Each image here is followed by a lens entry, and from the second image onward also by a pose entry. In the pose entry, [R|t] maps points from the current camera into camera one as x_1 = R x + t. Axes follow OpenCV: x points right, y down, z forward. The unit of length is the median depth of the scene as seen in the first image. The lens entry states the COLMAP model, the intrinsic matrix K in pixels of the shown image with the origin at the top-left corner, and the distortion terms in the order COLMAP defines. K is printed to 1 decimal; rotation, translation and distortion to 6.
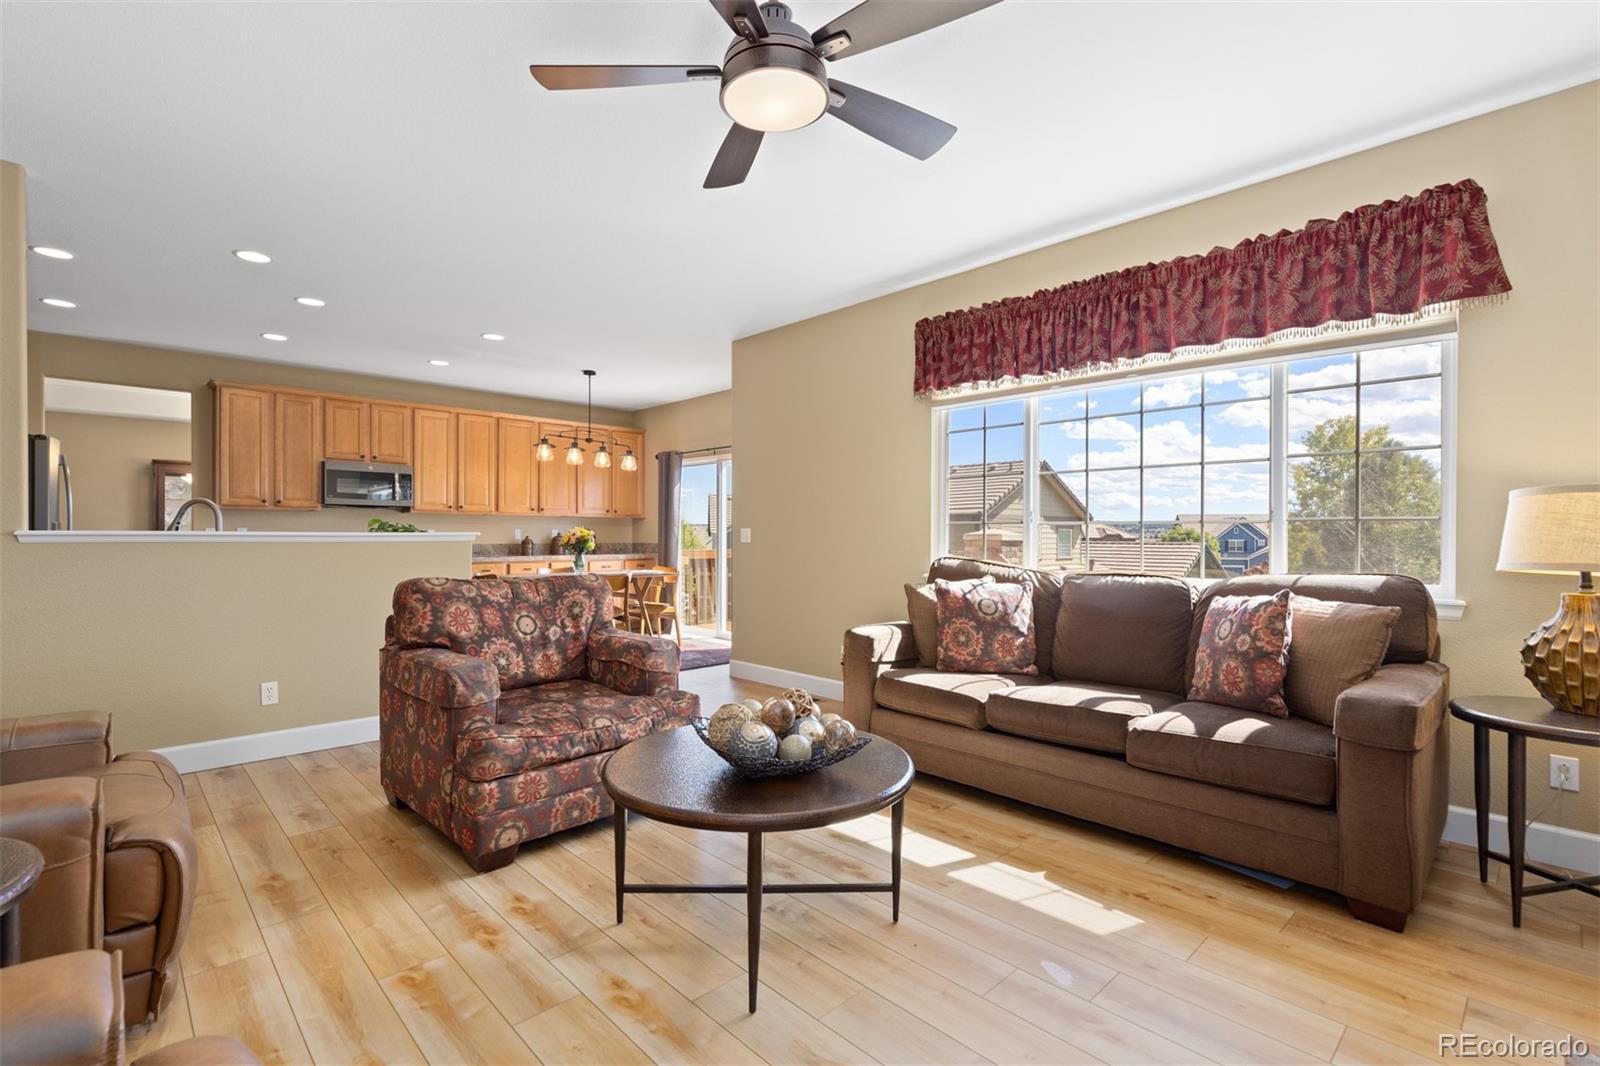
lens RADIAL K [[734.3, 0, 795.2], [0, 734.3, 534.1], [0, 0, 1]] dist [-0.001577, 0.000666]
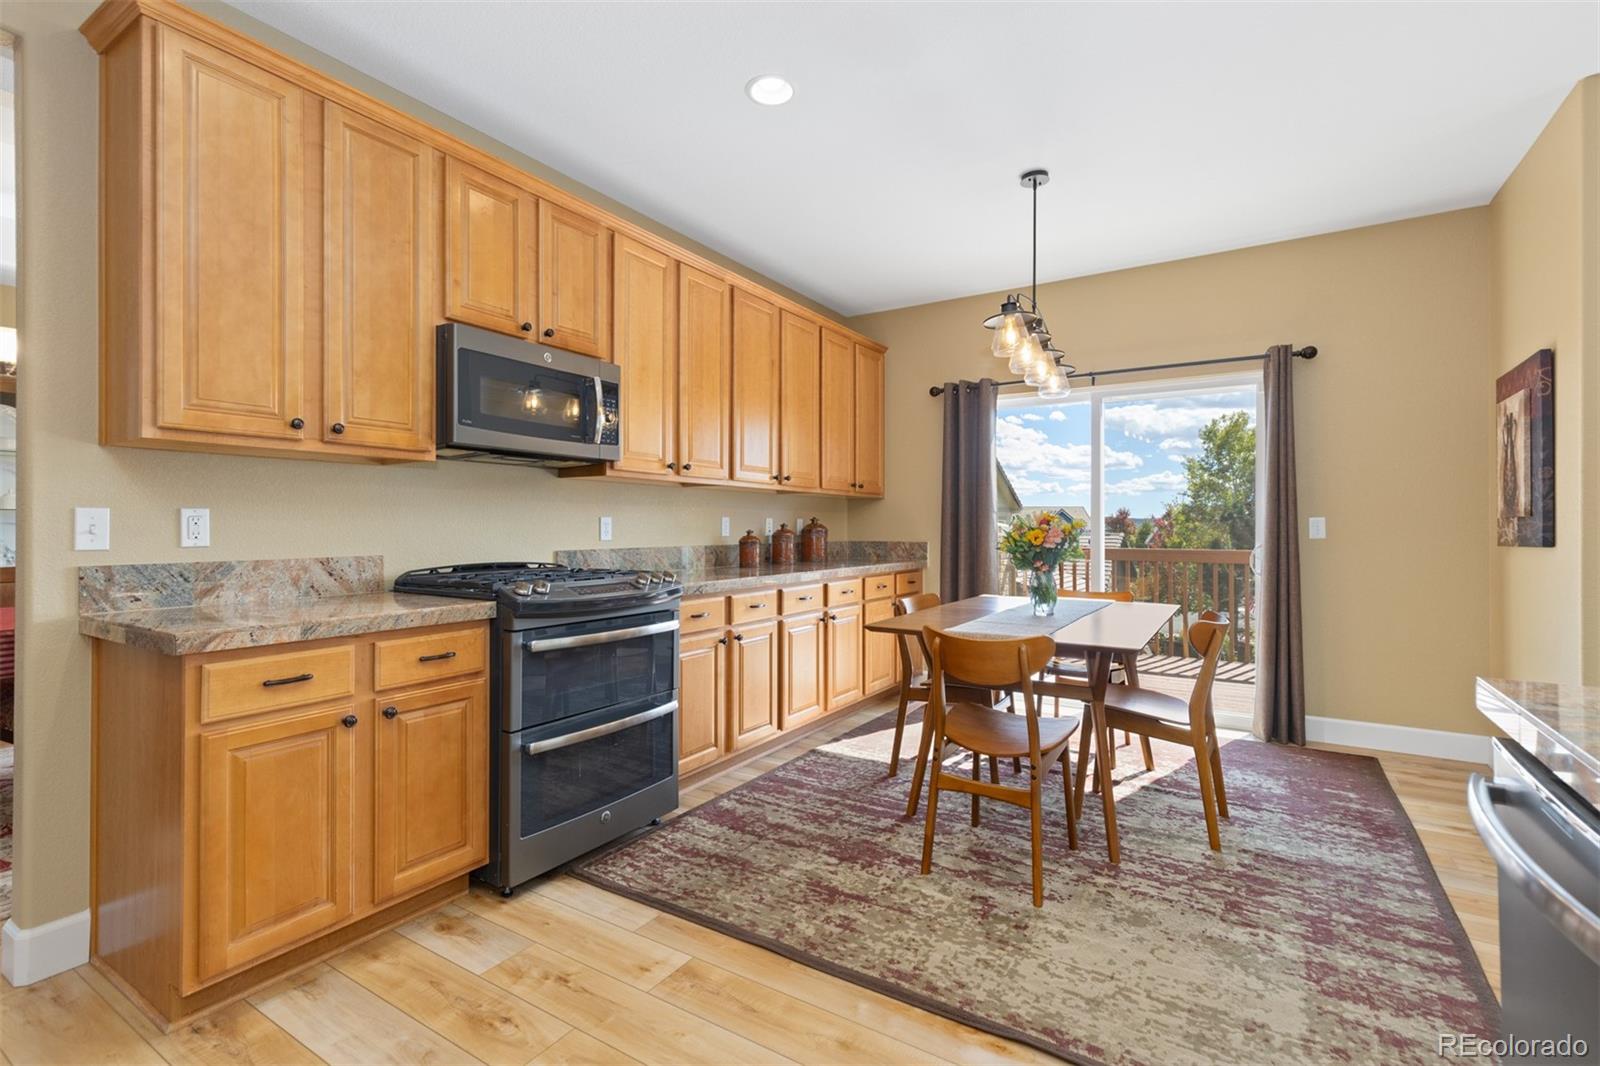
lens RADIAL K [[734.3, 0, 793.4], [0, 734.3, 527.5], [0, 0, 1]] dist [-0.001577, 0.000666]
pose [[0.971289, -0.003575, 0.237877, -0.597488], [0.002862, 0.999990, 0.003344, -0.001166], [-0.237887, -0.002567, 0.971290, 0.647584]]
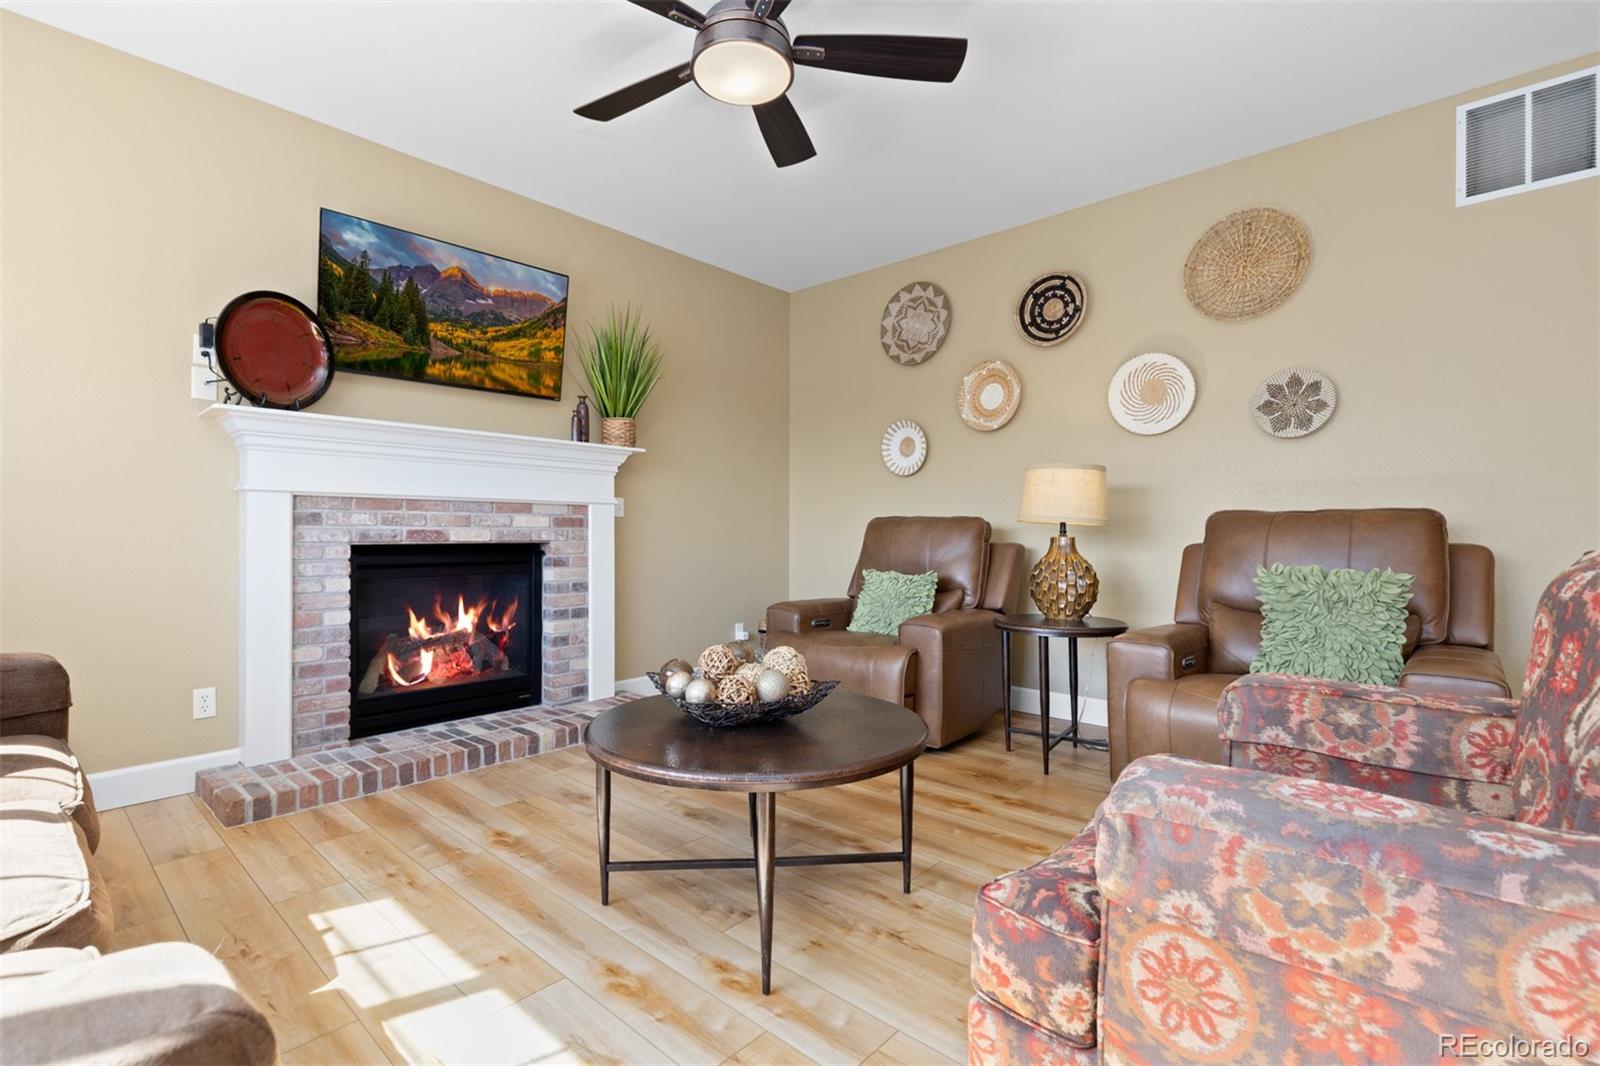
lens RADIAL K [[734.3, 0, 790.9], [0, 734.3, 532.1], [0, 0, 1]] dist [-0.001577, 0.000666]
pose [[-0.998197, -0.001228, -0.060013, -0.012900], [-0.001033, 0.999994, -0.003282, 0.024912], [0.060017, -0.003214, -0.998192, 0.666478]]
